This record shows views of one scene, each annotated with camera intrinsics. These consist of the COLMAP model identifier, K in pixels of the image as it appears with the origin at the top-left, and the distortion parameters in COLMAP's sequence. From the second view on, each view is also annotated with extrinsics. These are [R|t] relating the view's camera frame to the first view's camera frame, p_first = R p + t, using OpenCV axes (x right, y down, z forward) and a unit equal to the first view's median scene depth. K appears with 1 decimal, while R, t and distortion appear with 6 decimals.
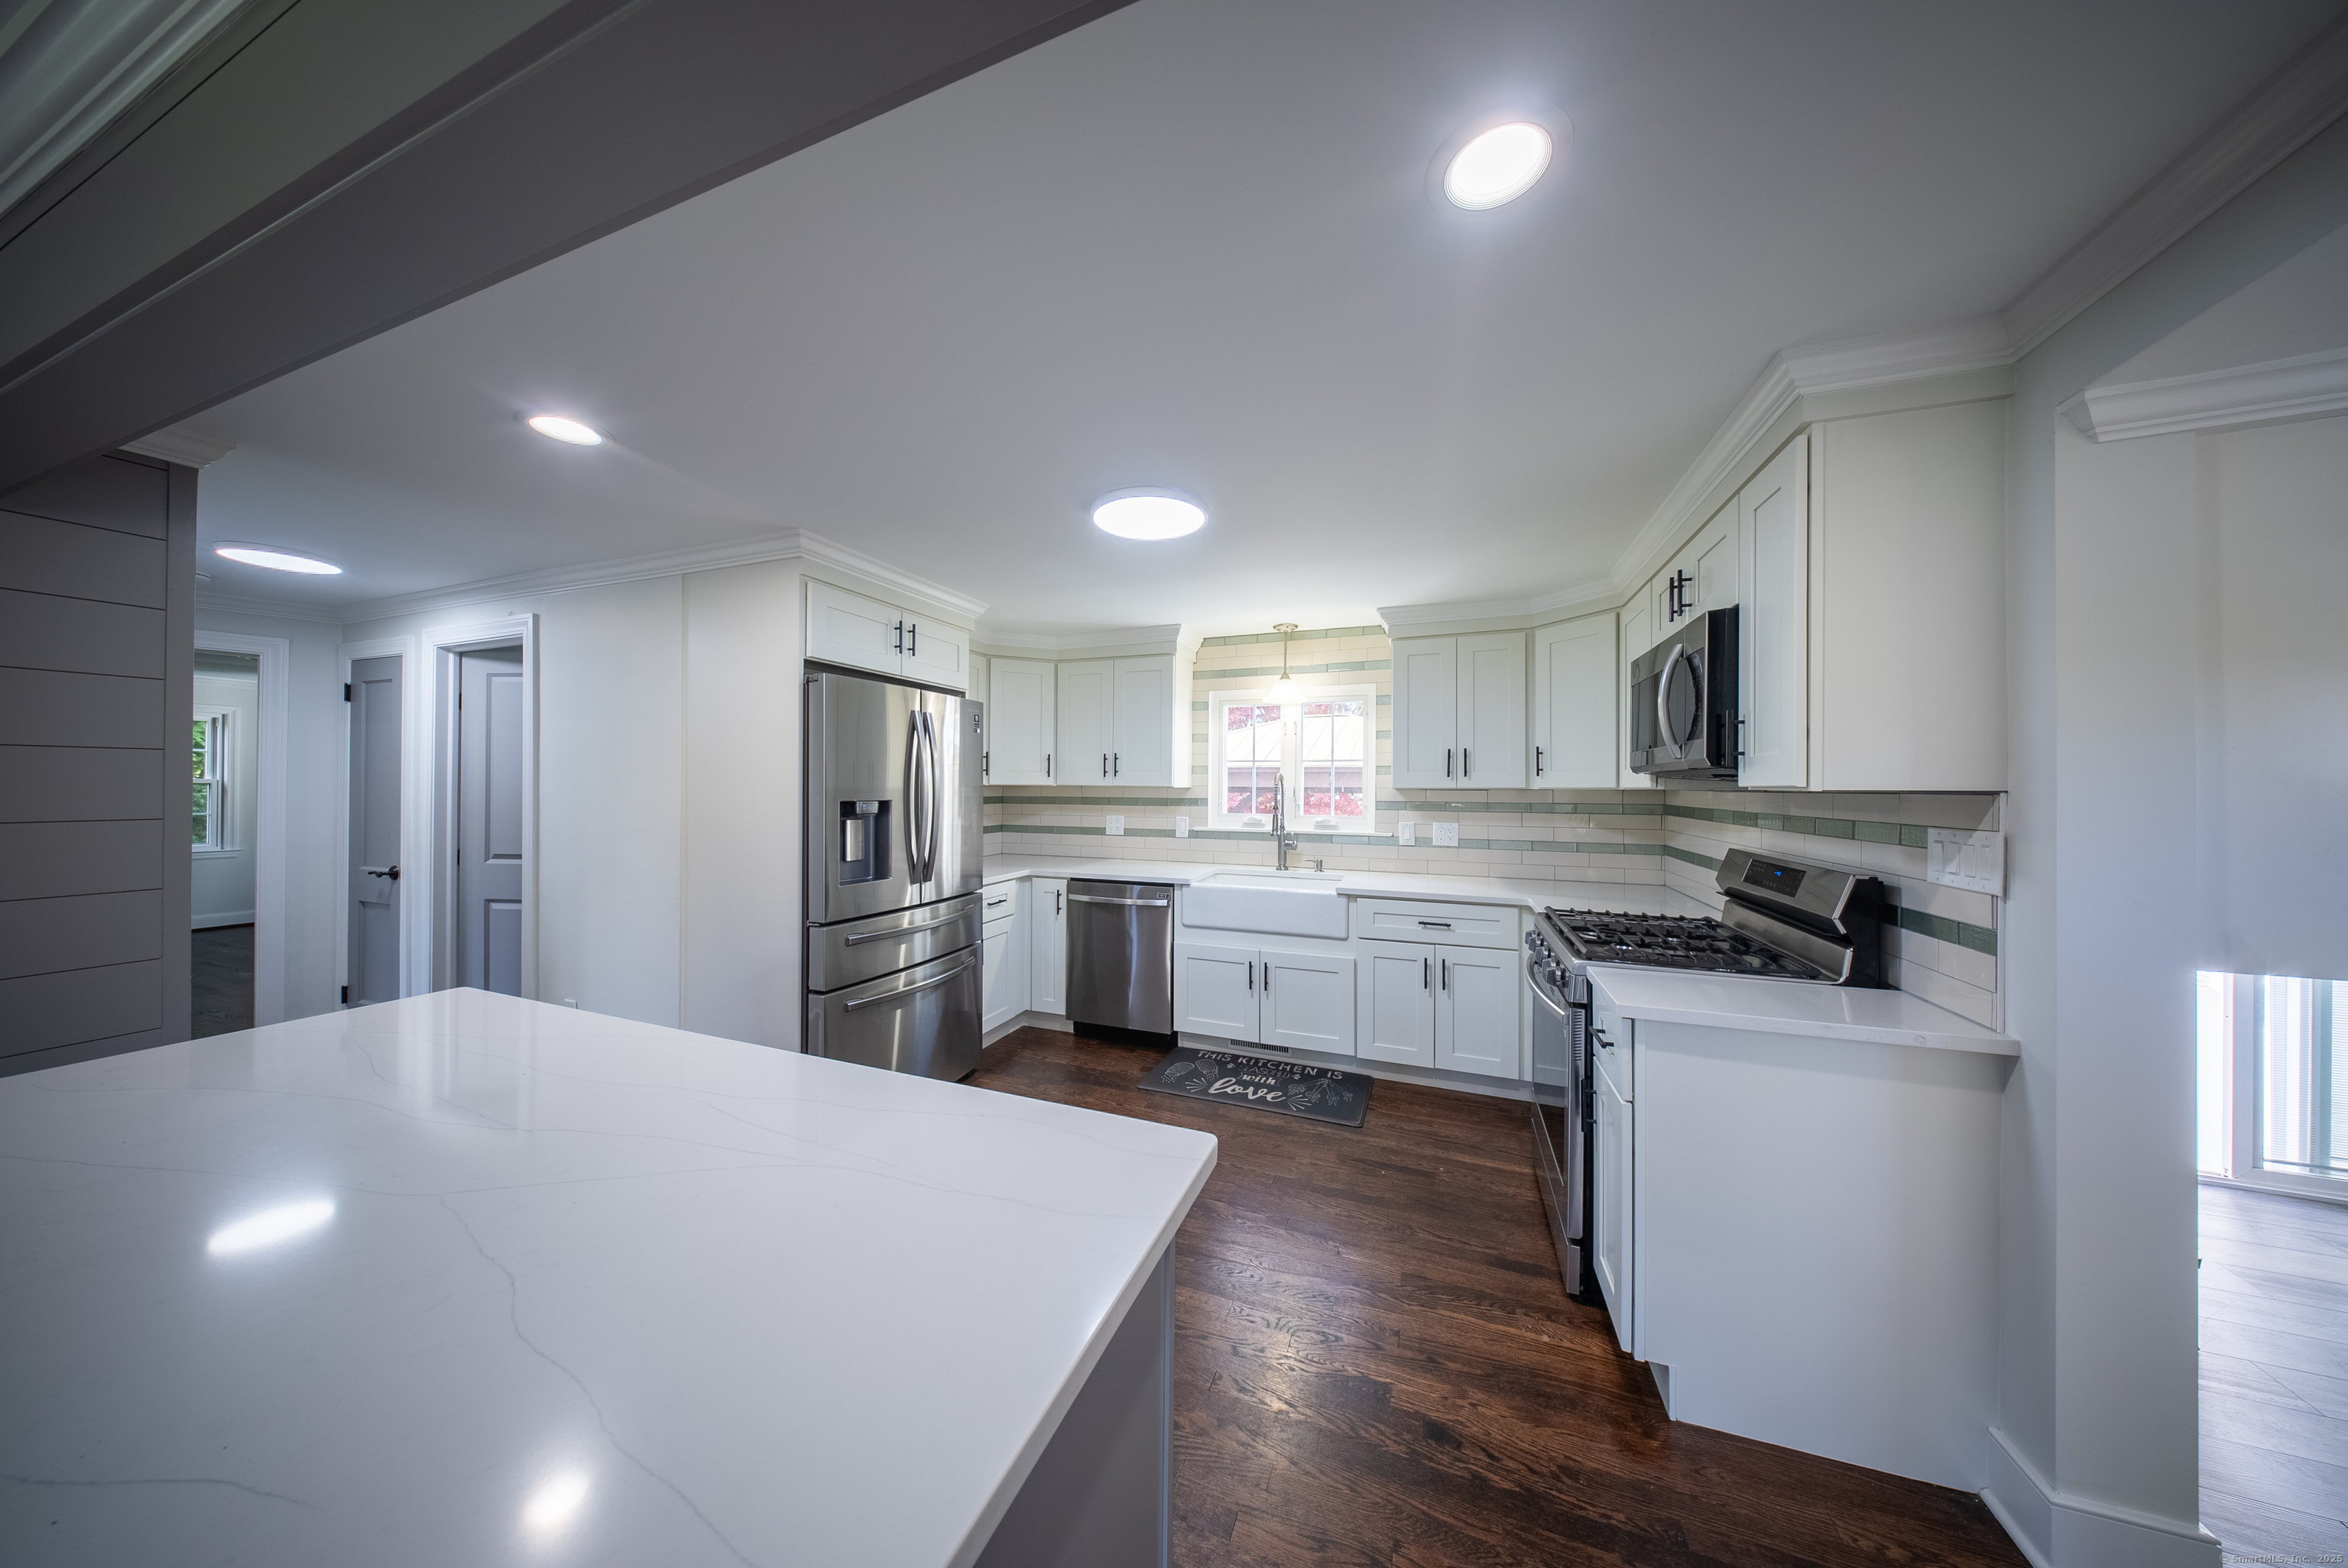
lens RADIAL K [[689.5, 0, 1182.1], [0, 689.5, 789.7], [0, 0, 1]] dist [-0.008135, -0.000155]
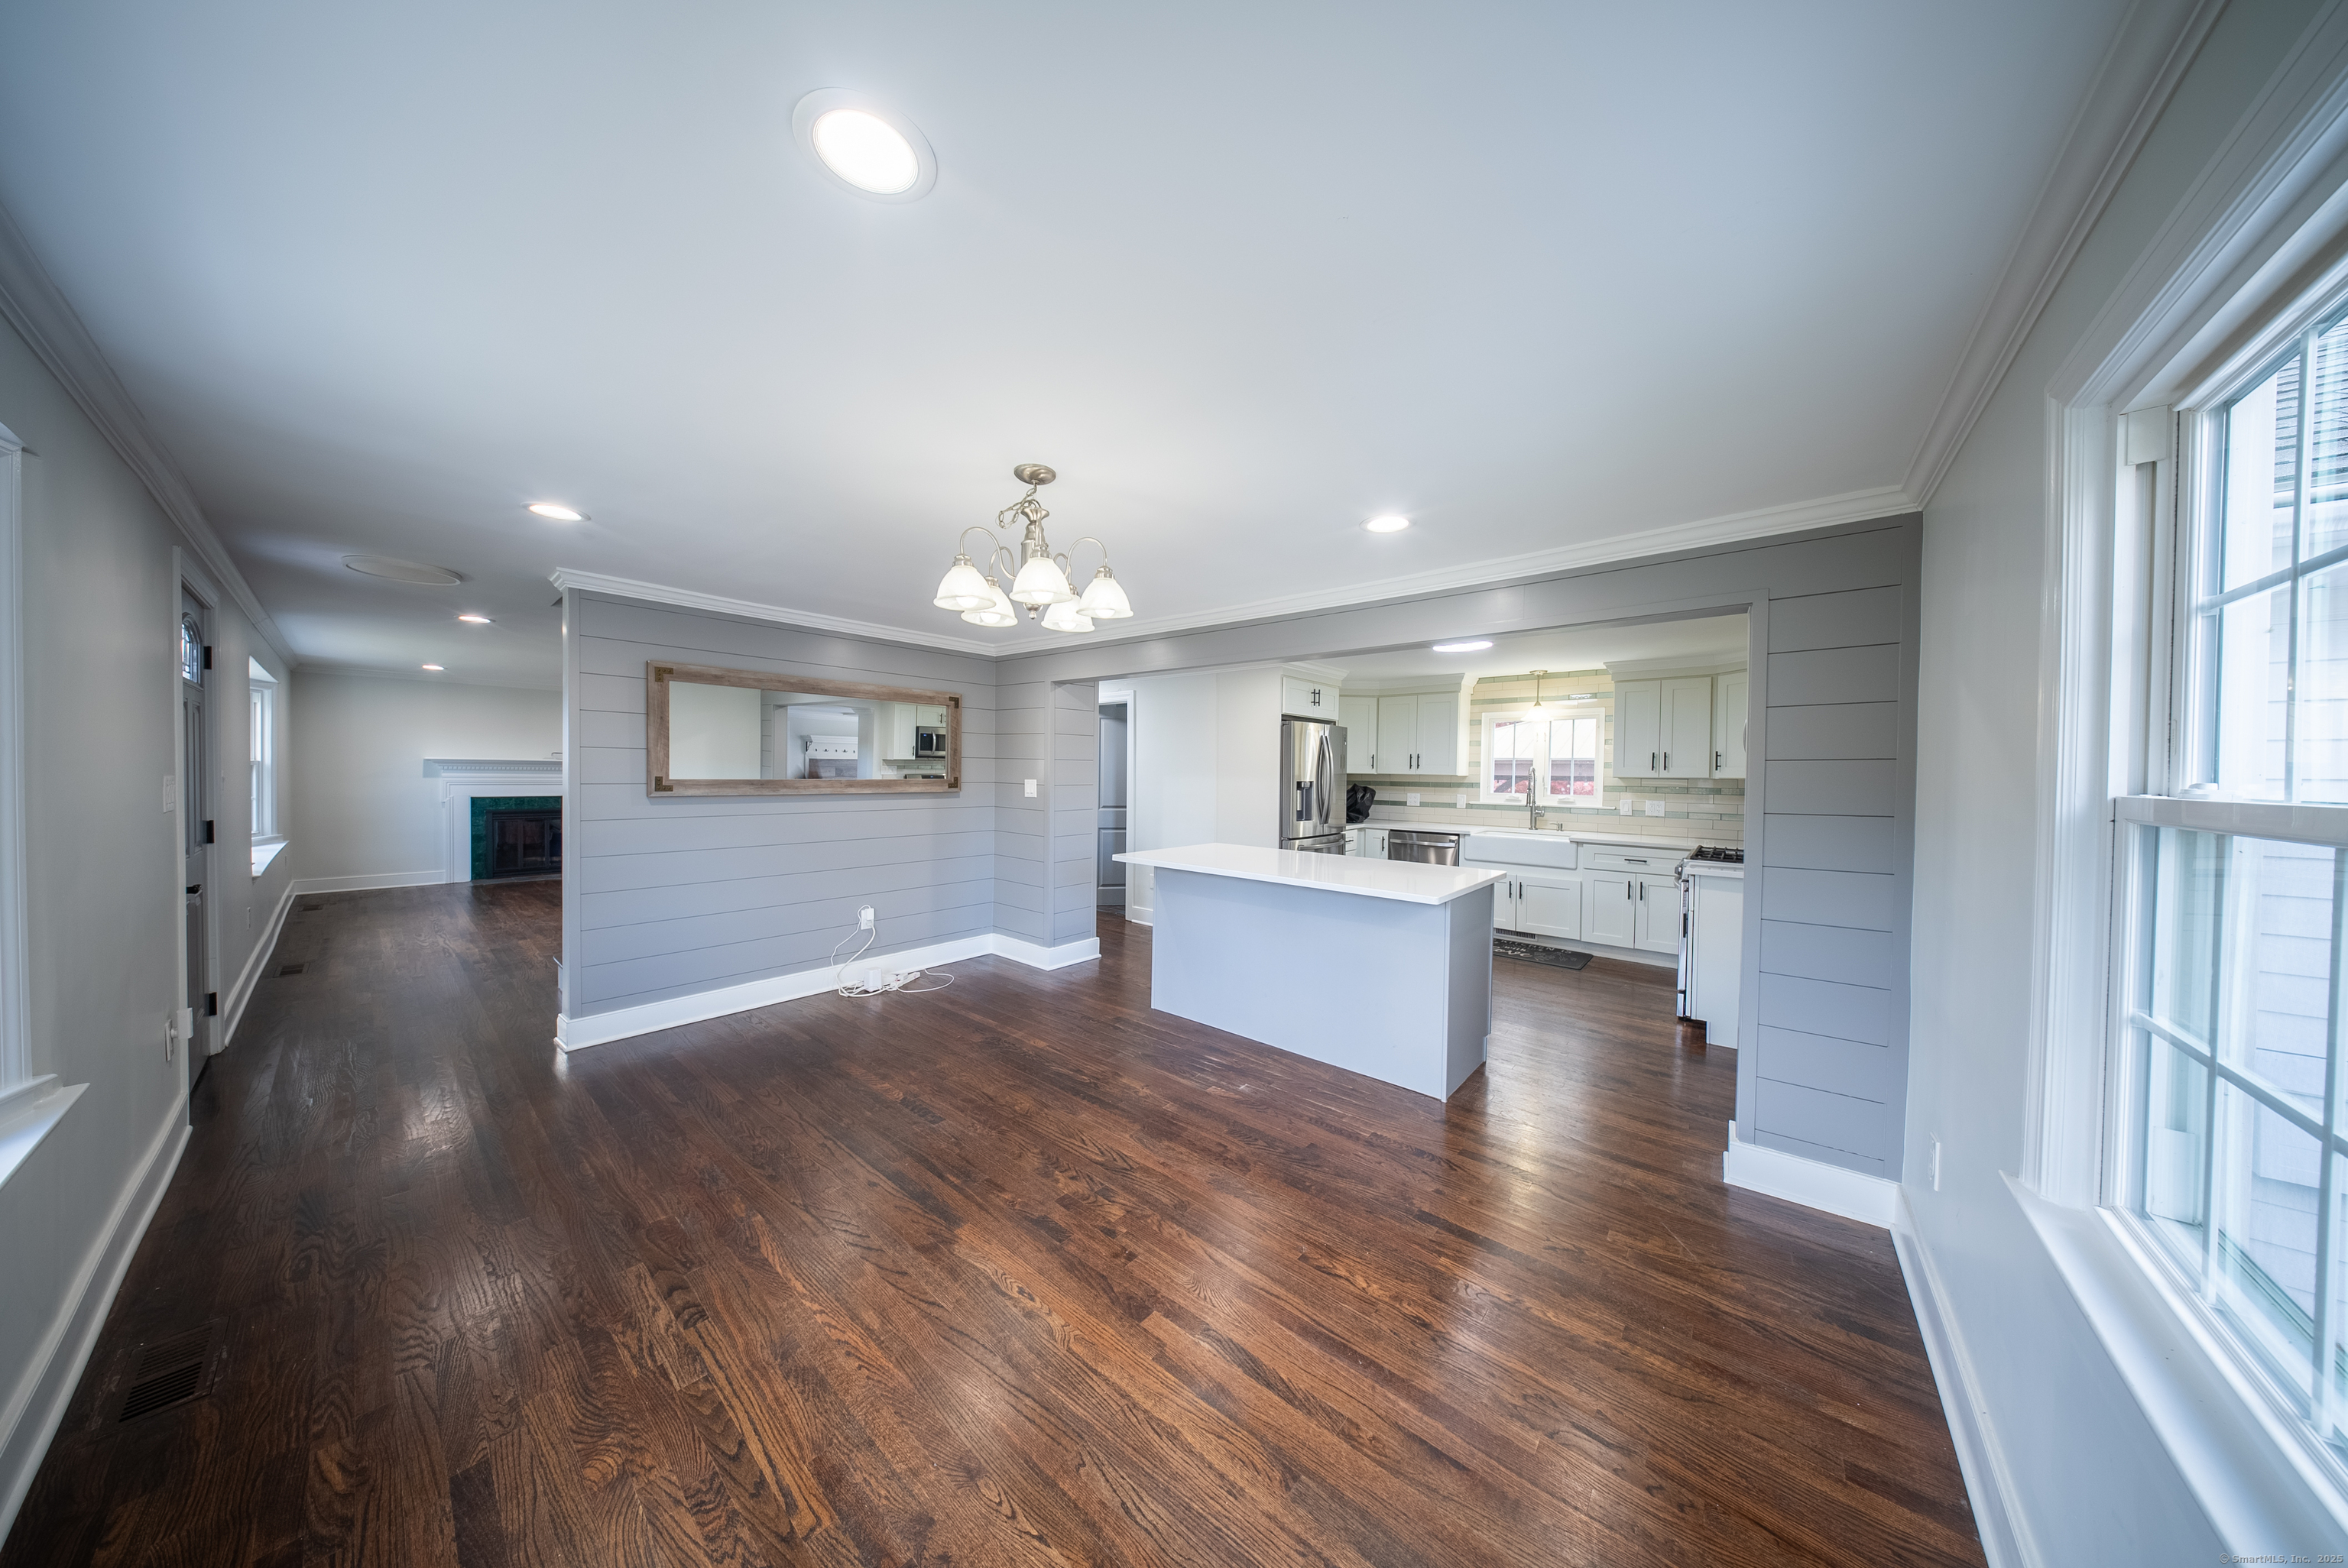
lens RADIAL K [[689.5, 0, 1170.2], [0, 689.5, 788.8], [0, 0, 1]] dist [-0.008135, -0.000155]
pose [[0.940501, 0.012630, -0.339557, -0.101667], [-0.005197, 0.999727, 0.022792, -0.005932], [0.339752, -0.019672, 0.940309, -0.754358]]
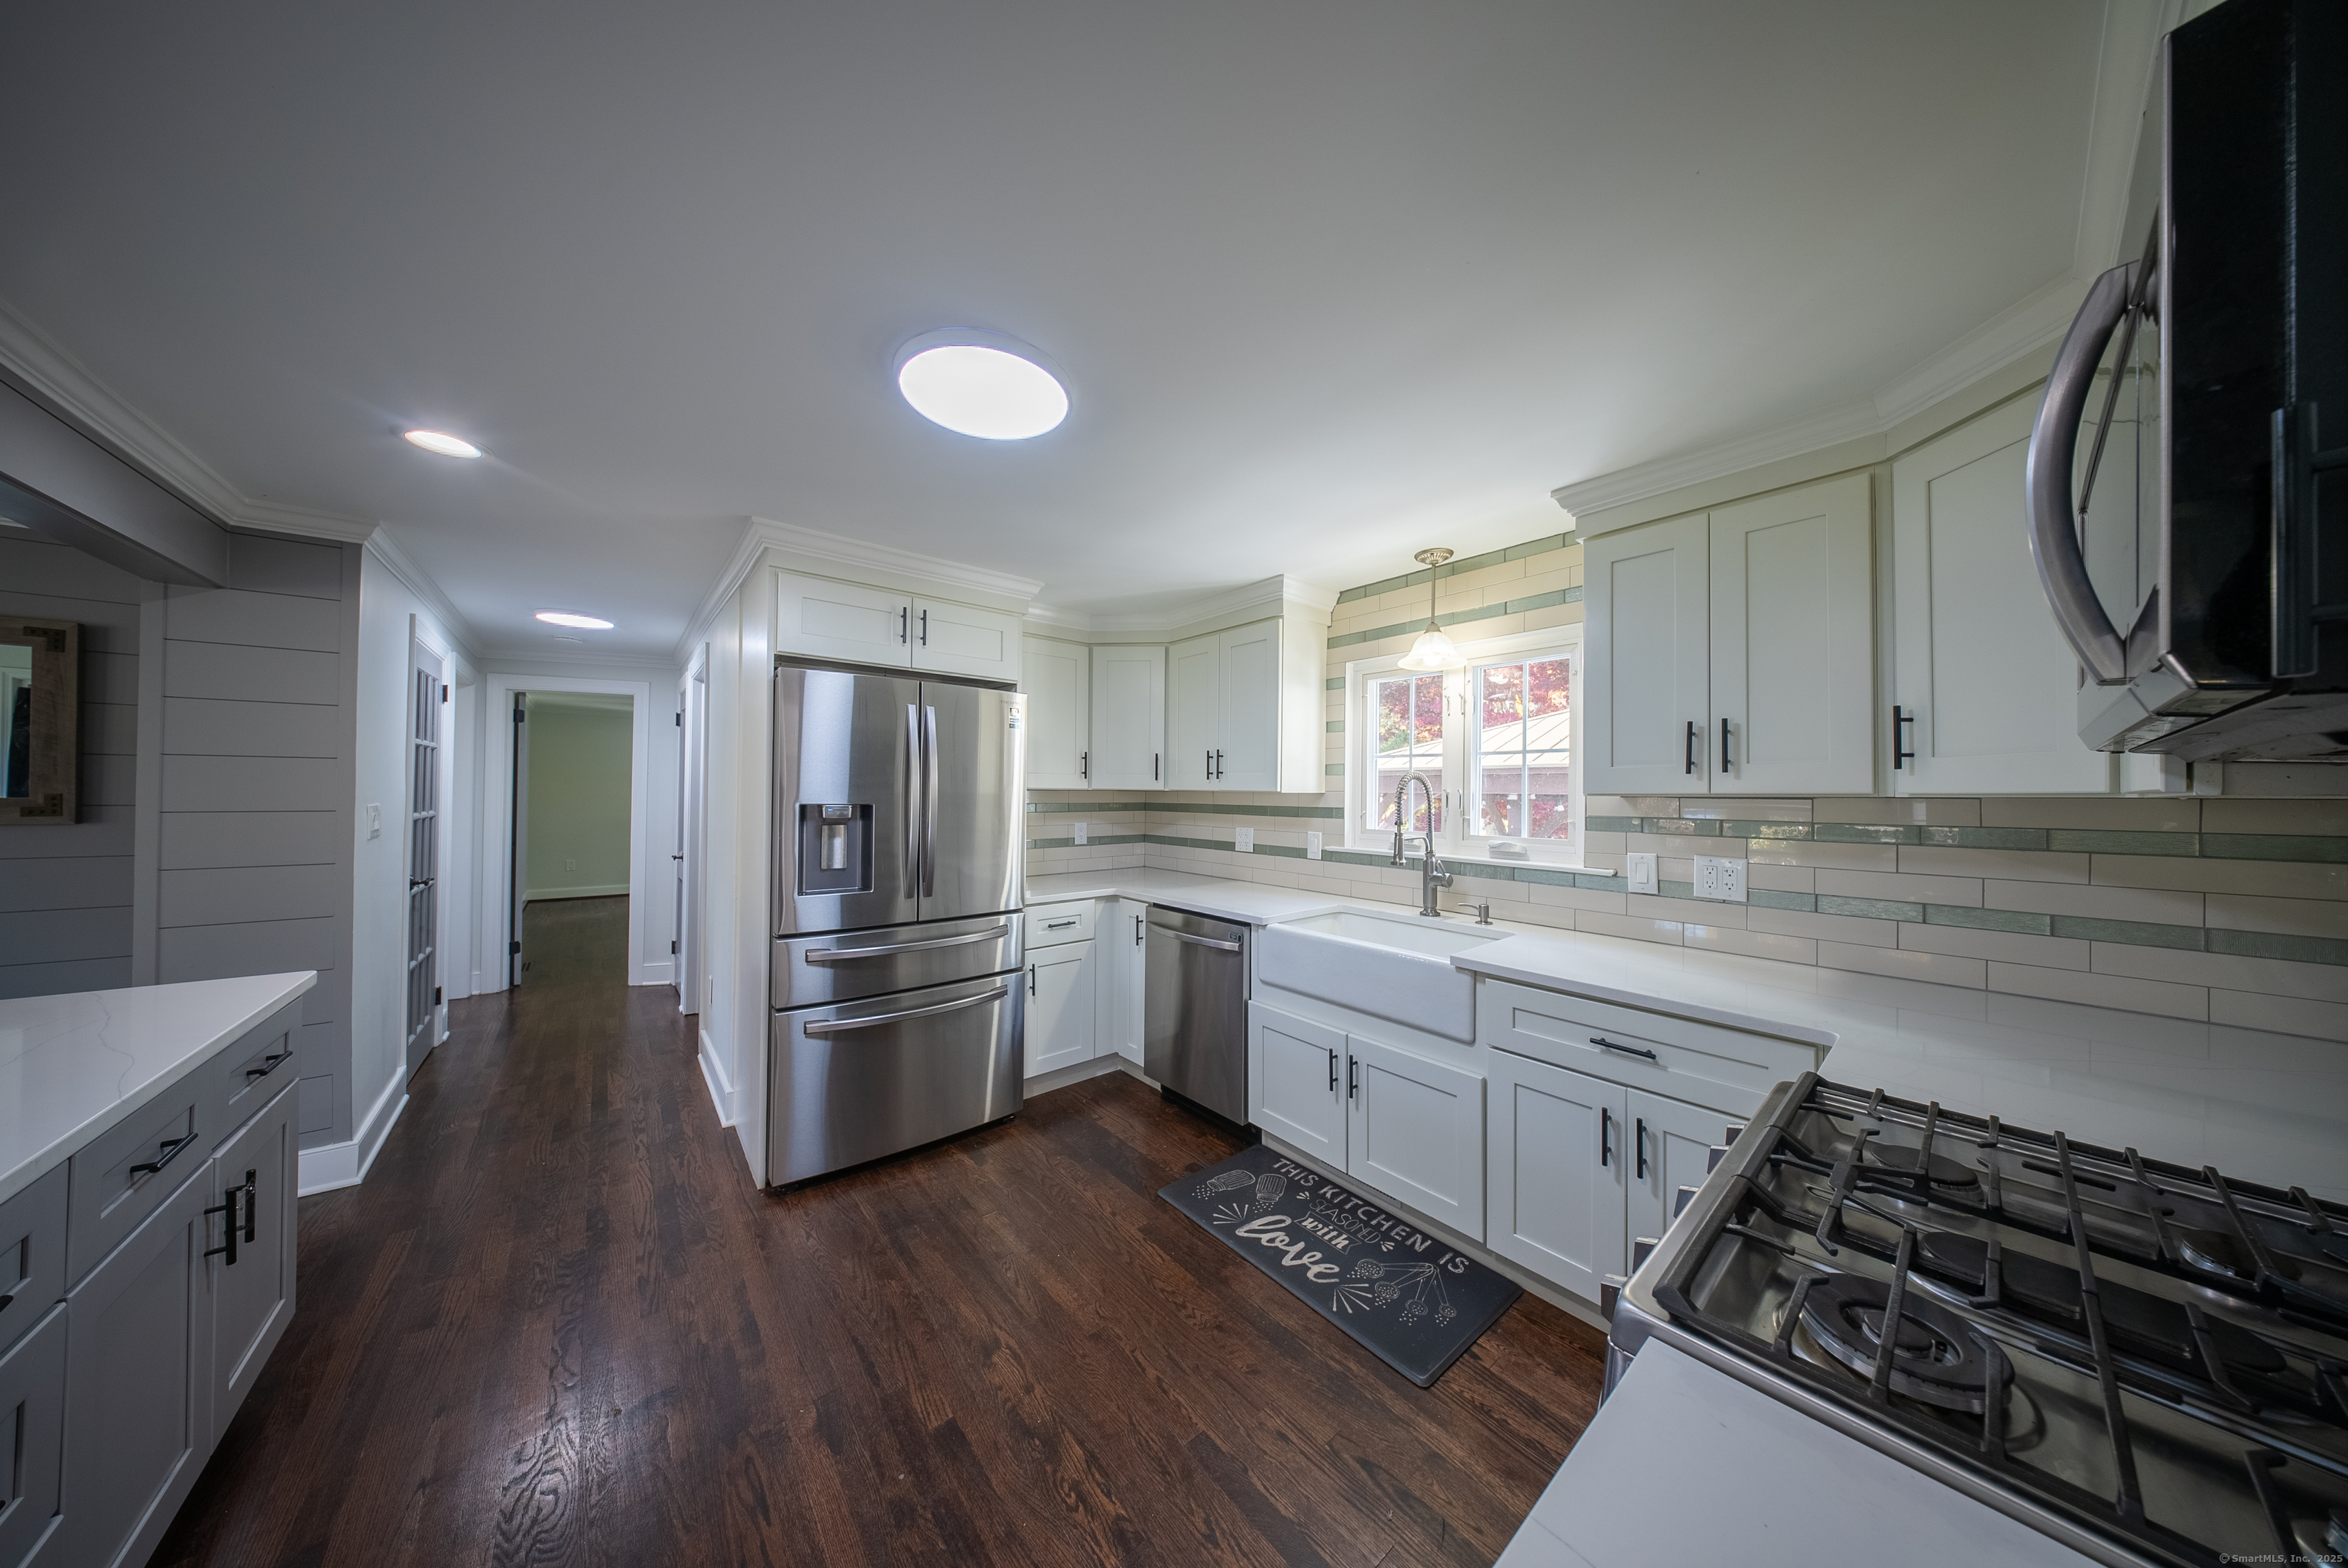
lens RADIAL K [[689.5, 0, 1174.4], [0, 689.5, 788.2], [0, 0, 1]] dist [-0.008135, -0.000155]
pose [[0.872395, -0.000565, -0.488801, 0.268030], [-0.006277, 0.999904, -0.012359, 0.002003], [0.488761, 0.013850, 0.872308, 0.300824]]
